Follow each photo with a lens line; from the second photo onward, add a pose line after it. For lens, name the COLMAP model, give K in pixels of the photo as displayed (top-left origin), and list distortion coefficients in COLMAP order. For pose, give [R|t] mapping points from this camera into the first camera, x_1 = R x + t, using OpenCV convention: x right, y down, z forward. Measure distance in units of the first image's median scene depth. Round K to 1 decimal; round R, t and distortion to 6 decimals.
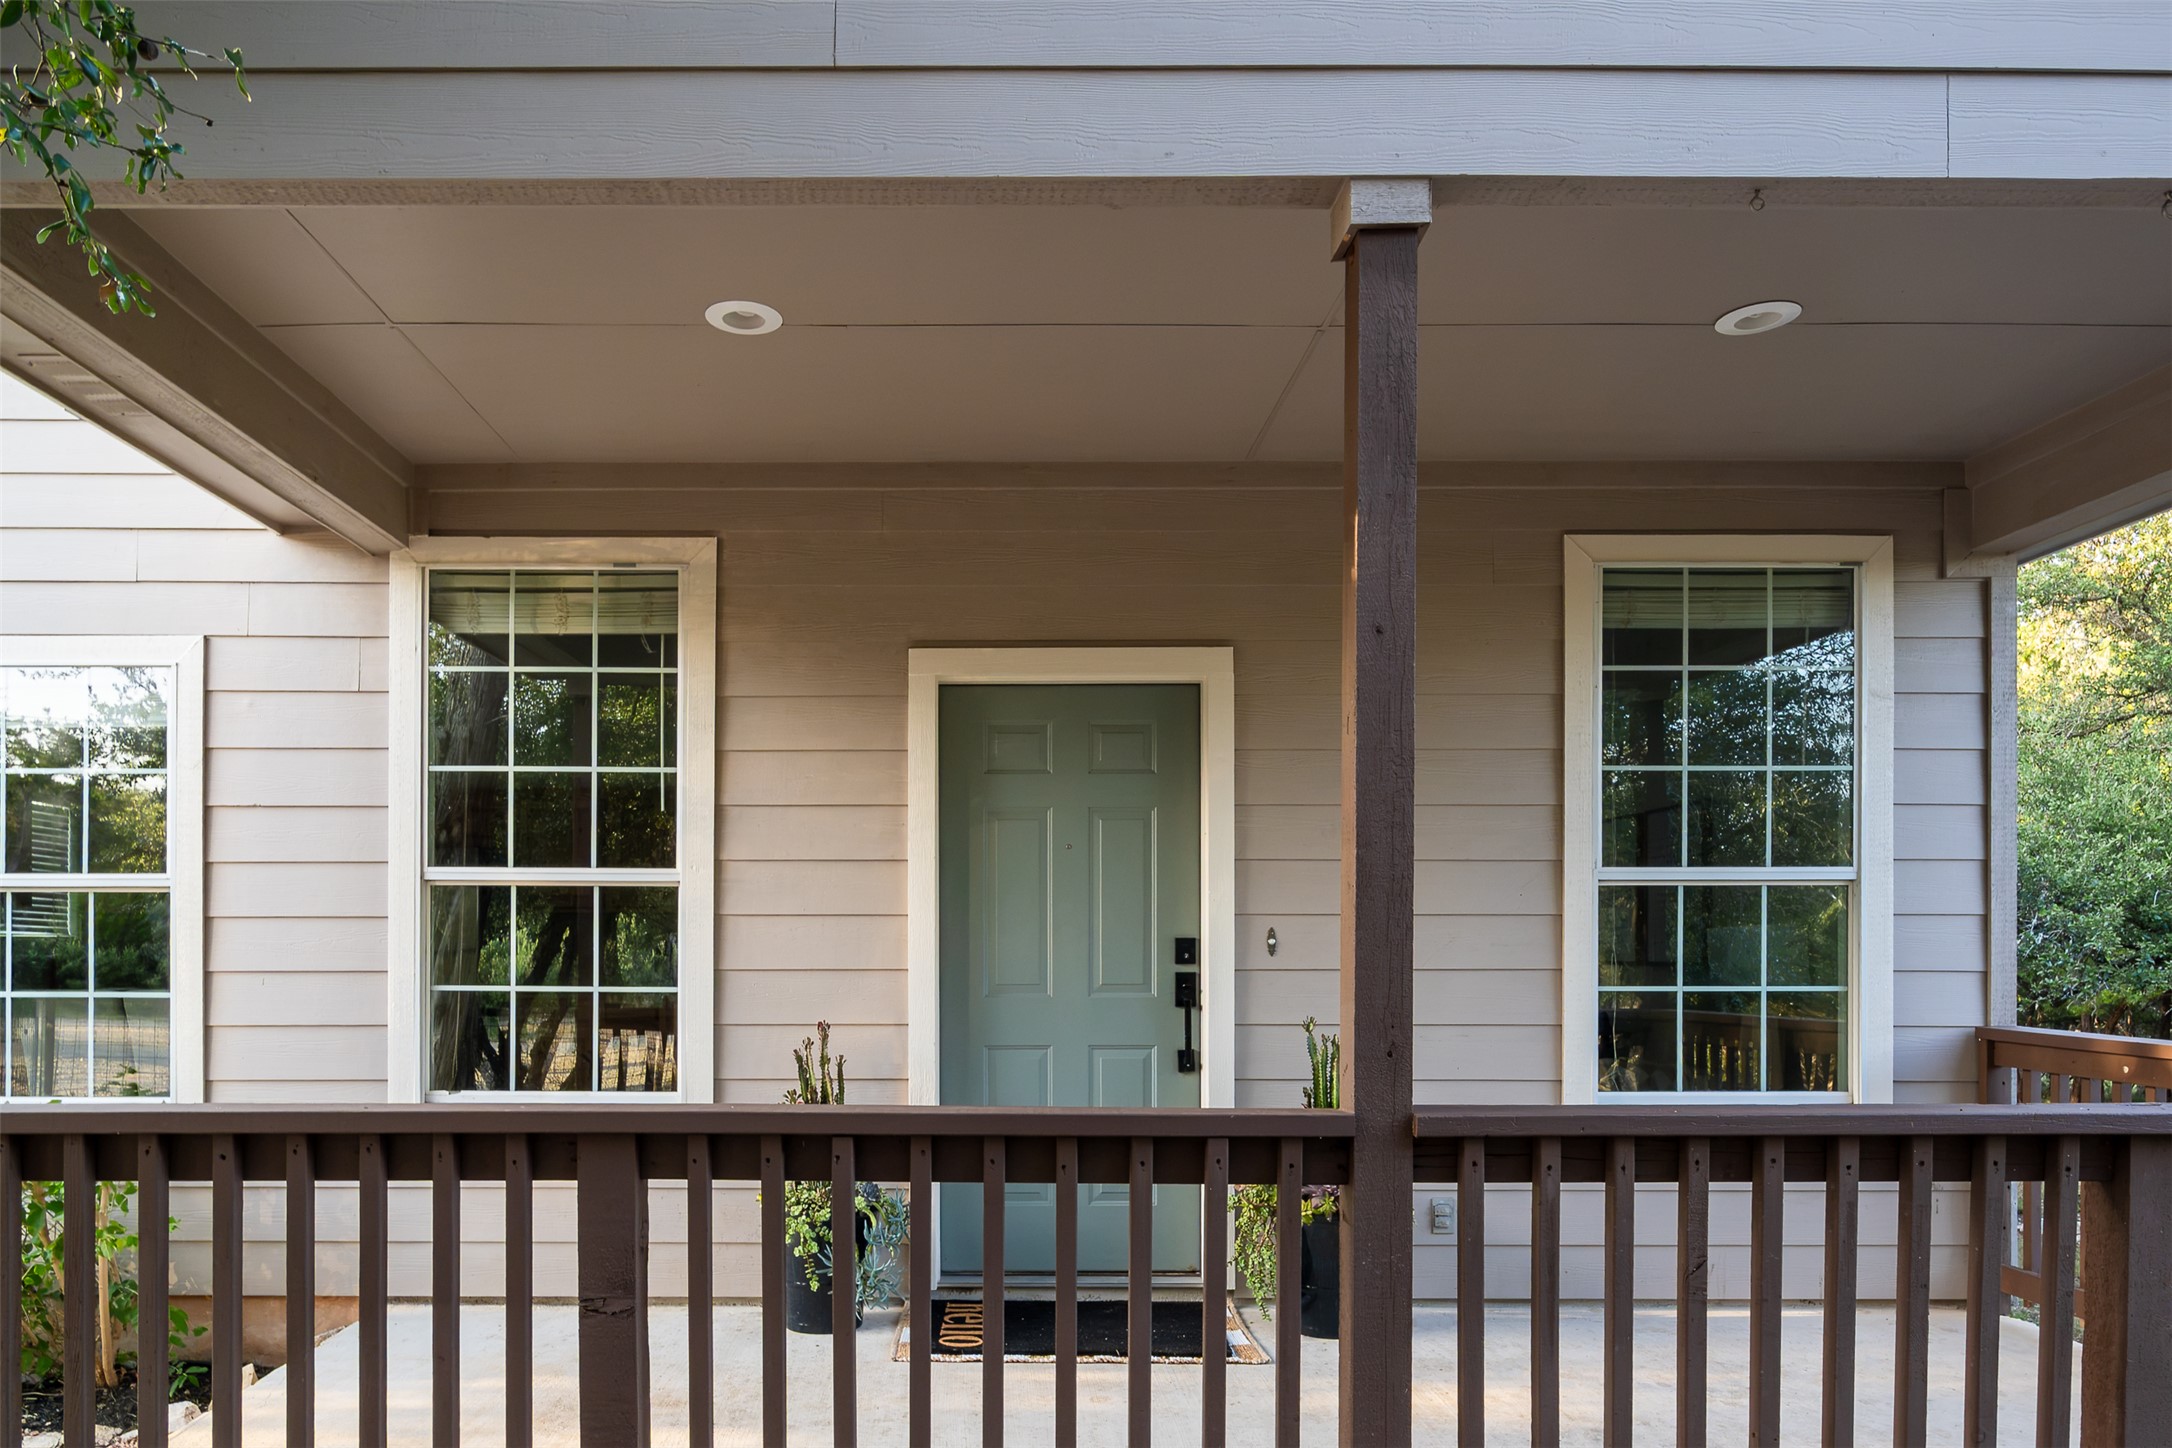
lens RADIAL K [[1166.3, 0, 1080.3], [0, 1166.3, 720.7], [0, 0, 1]] dist [-0.004719, 0.001369]
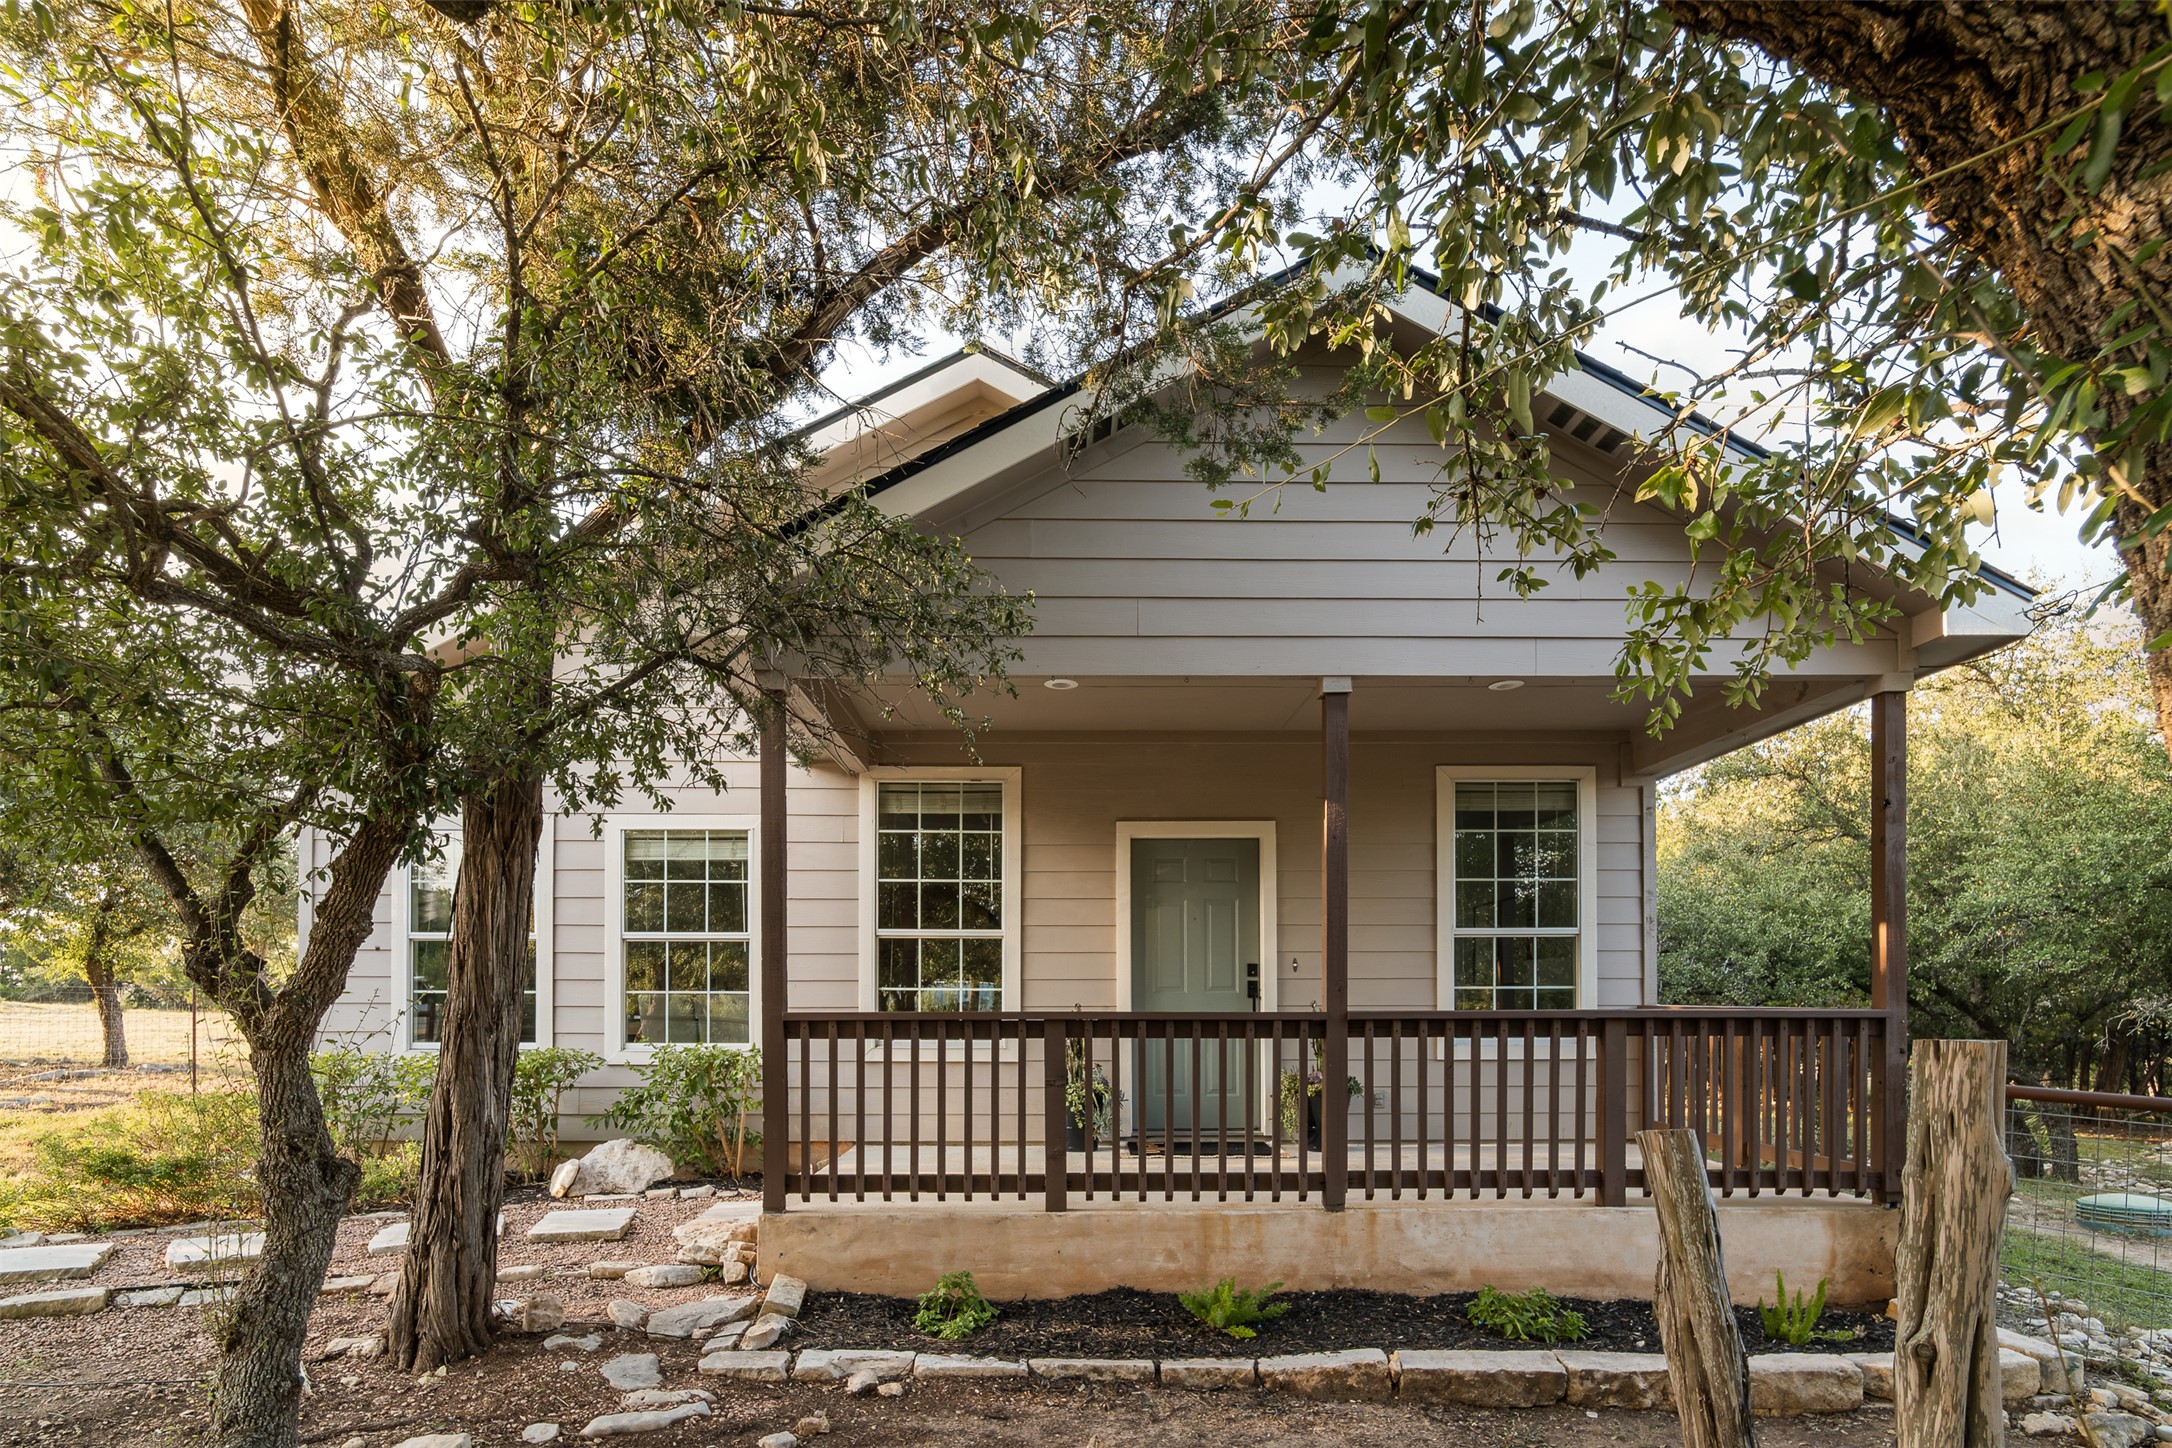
lens RADIAL K [[1166.3, 0, 1088.9], [0, 1166.3, 738.2], [0, 0, 1]] dist [-0.004719, 0.001369]
pose [[0.999939, -0.004262, -0.010199, -0.173994], [0.004040, 0.999756, -0.021729, -0.163925], [0.010289, 0.021686, 0.999712, -1.049660]]
